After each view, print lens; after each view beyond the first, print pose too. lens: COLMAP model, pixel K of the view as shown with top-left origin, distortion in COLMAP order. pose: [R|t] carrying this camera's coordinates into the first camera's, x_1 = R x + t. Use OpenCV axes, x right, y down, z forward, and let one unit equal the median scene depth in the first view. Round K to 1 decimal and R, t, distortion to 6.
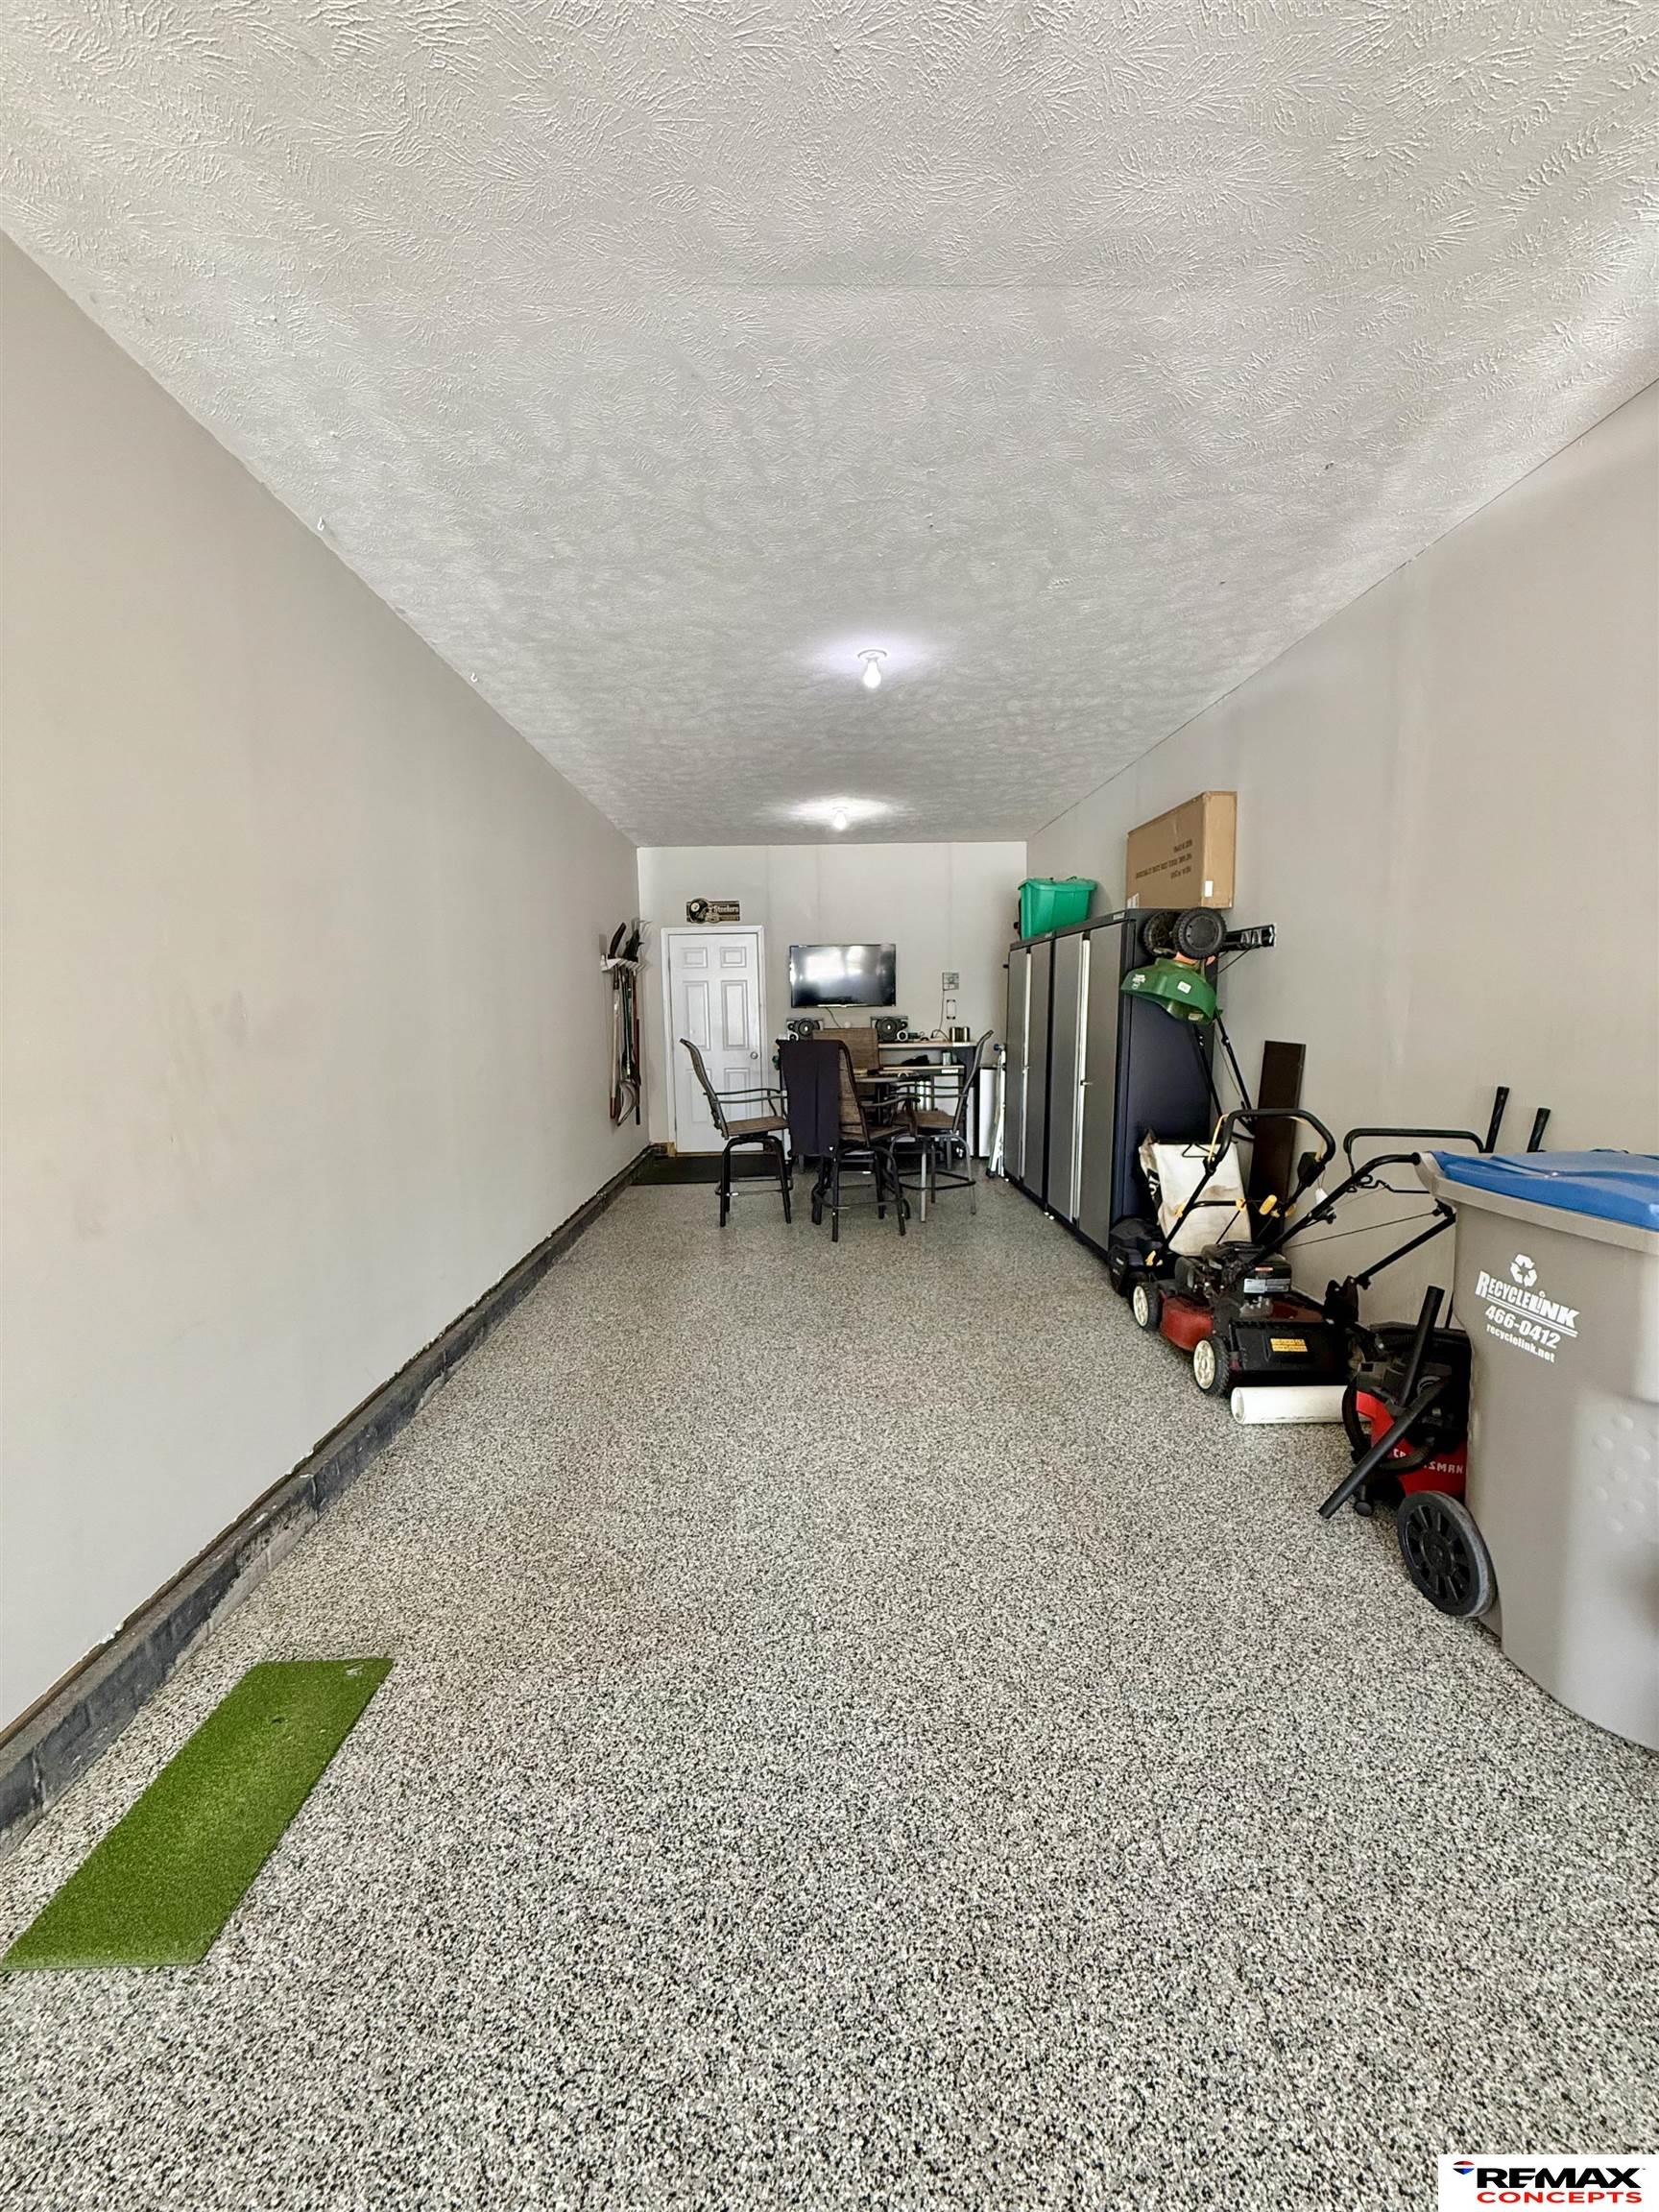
lens RADIAL K [[883.7, 0, 821.9], [0, 883.7, 1115.9], [0, 0, 1]] dist [-0.000655, 0.000469]
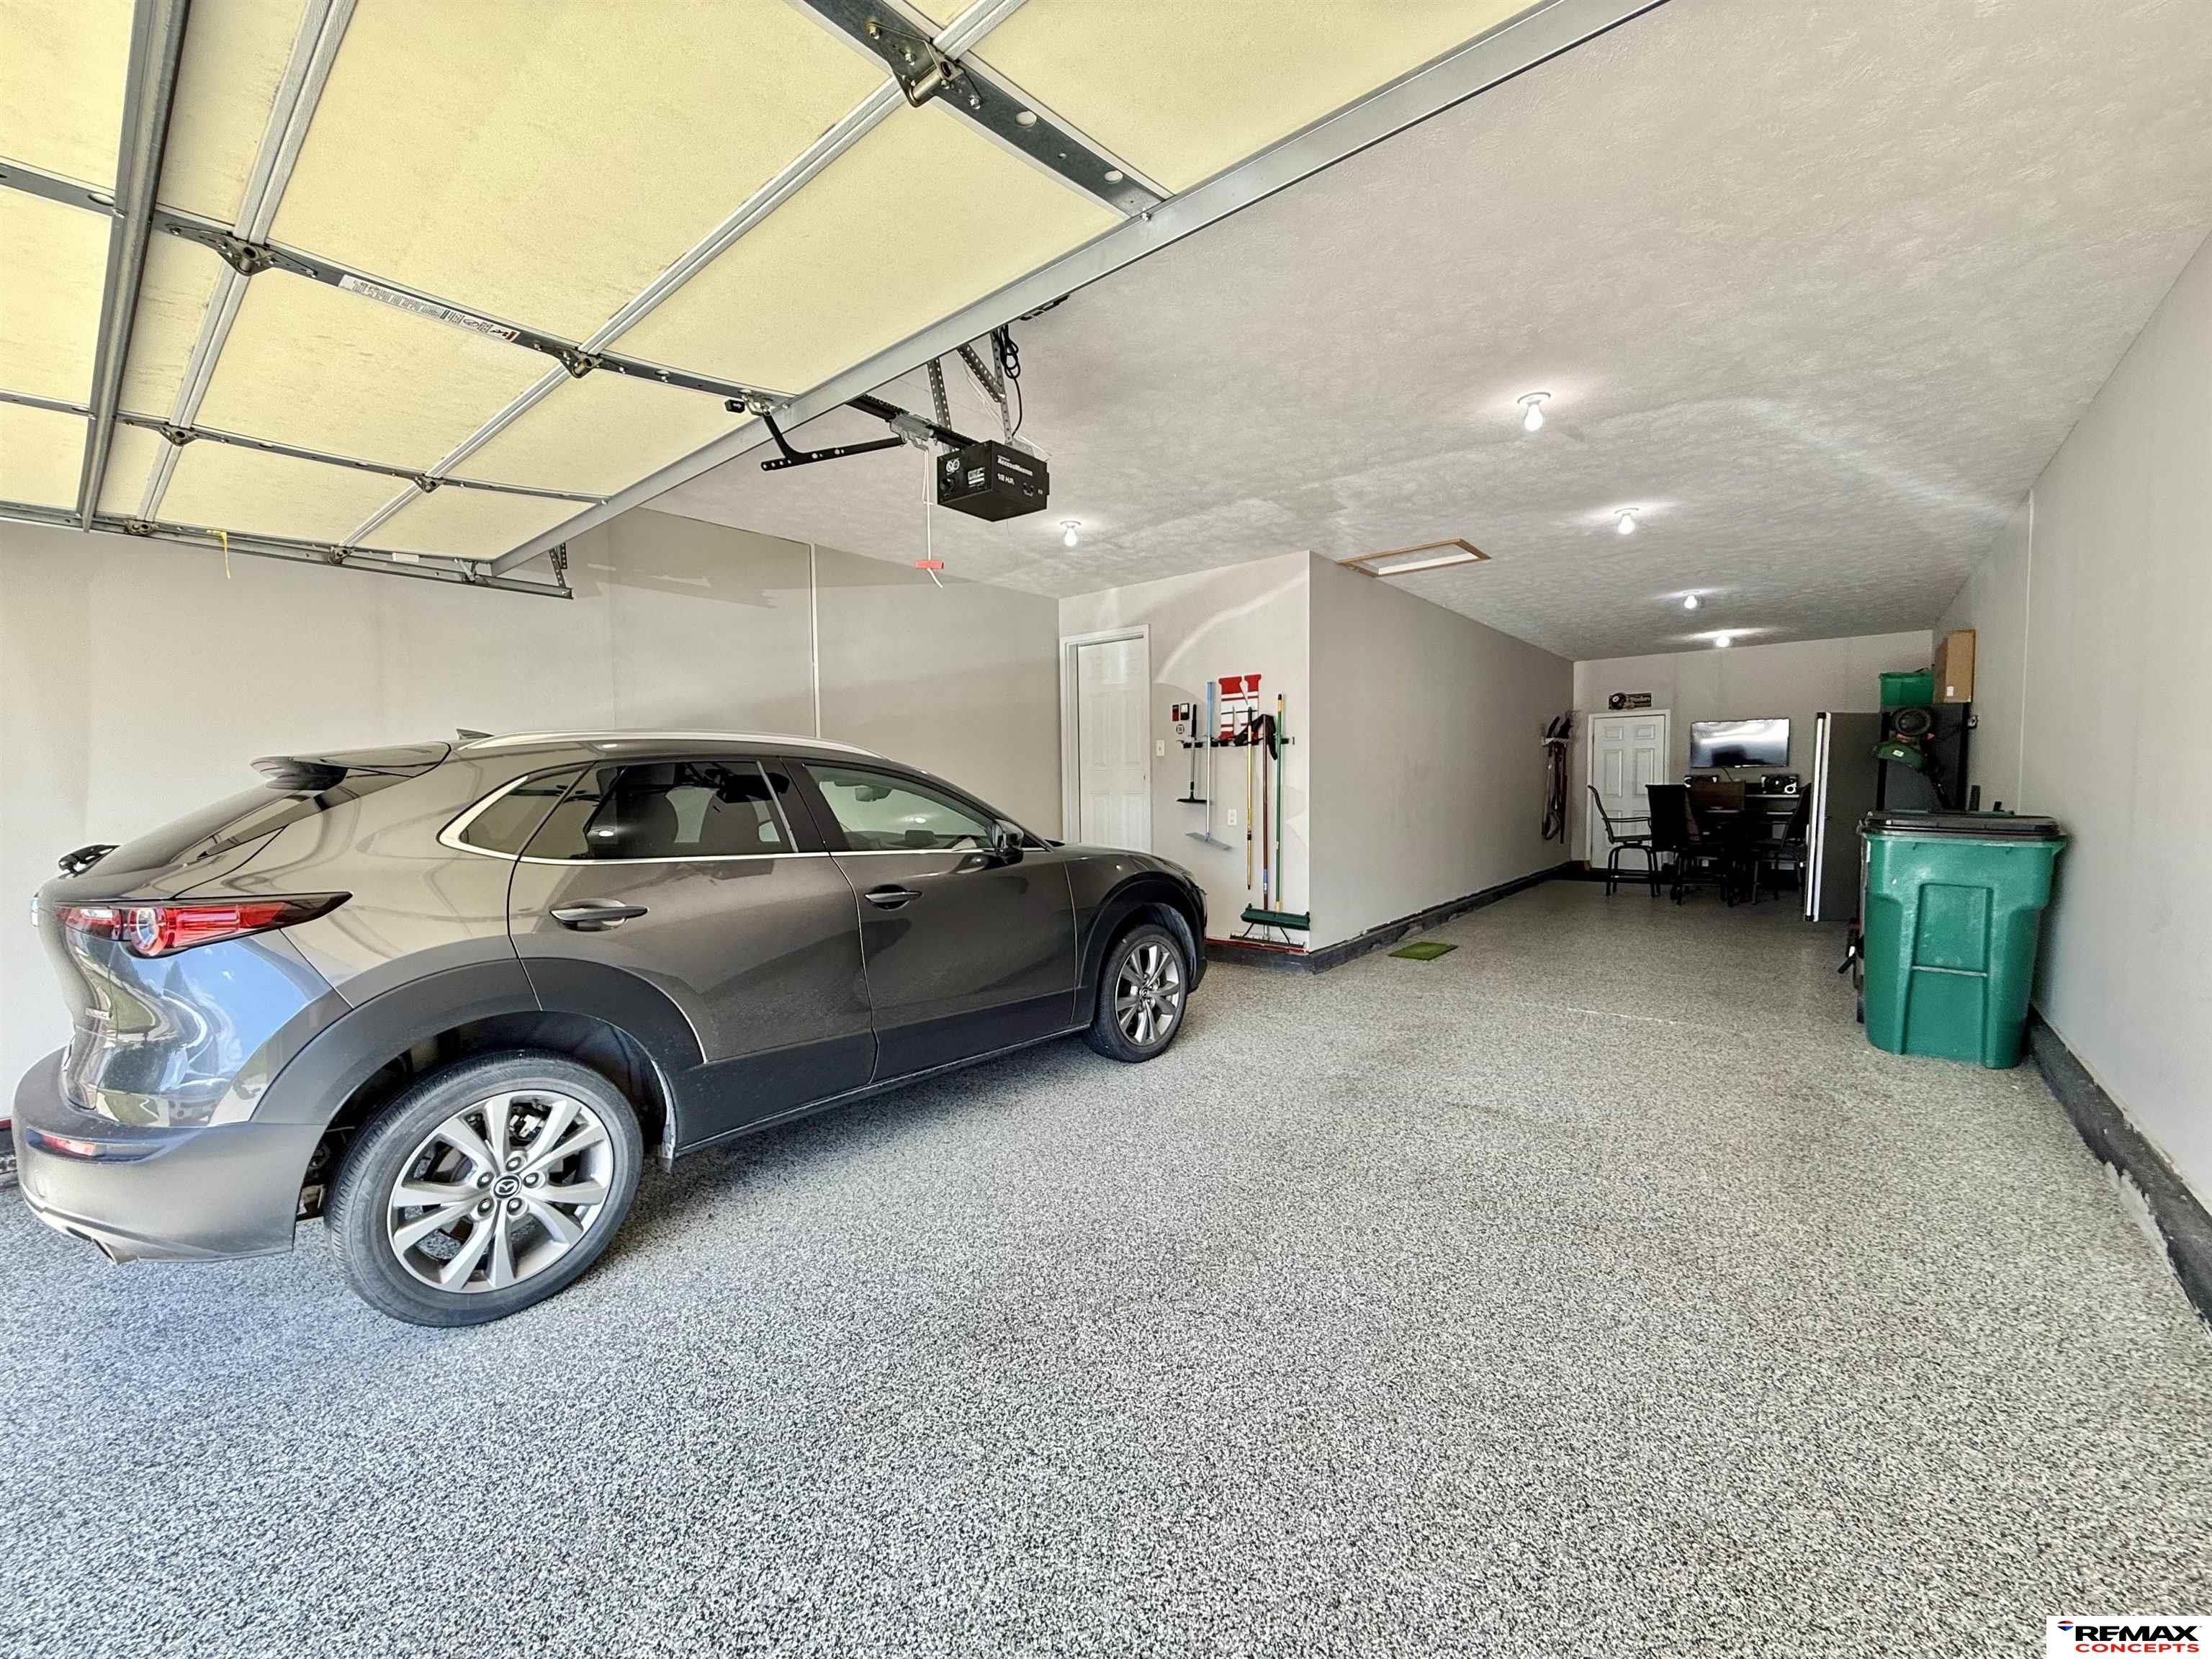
lens RADIAL K [[883.7, 0, 1097.1], [0, 883.7, 837.5], [0, 0, 1]] dist [-0.000655, 0.000469]
pose [[0.752831, 0.048199, -0.656446, 0.182103], [-0.078661, 0.996756, -0.017025, 0.084805], [0.653496, 0.064454, 0.754181, -0.652620]]
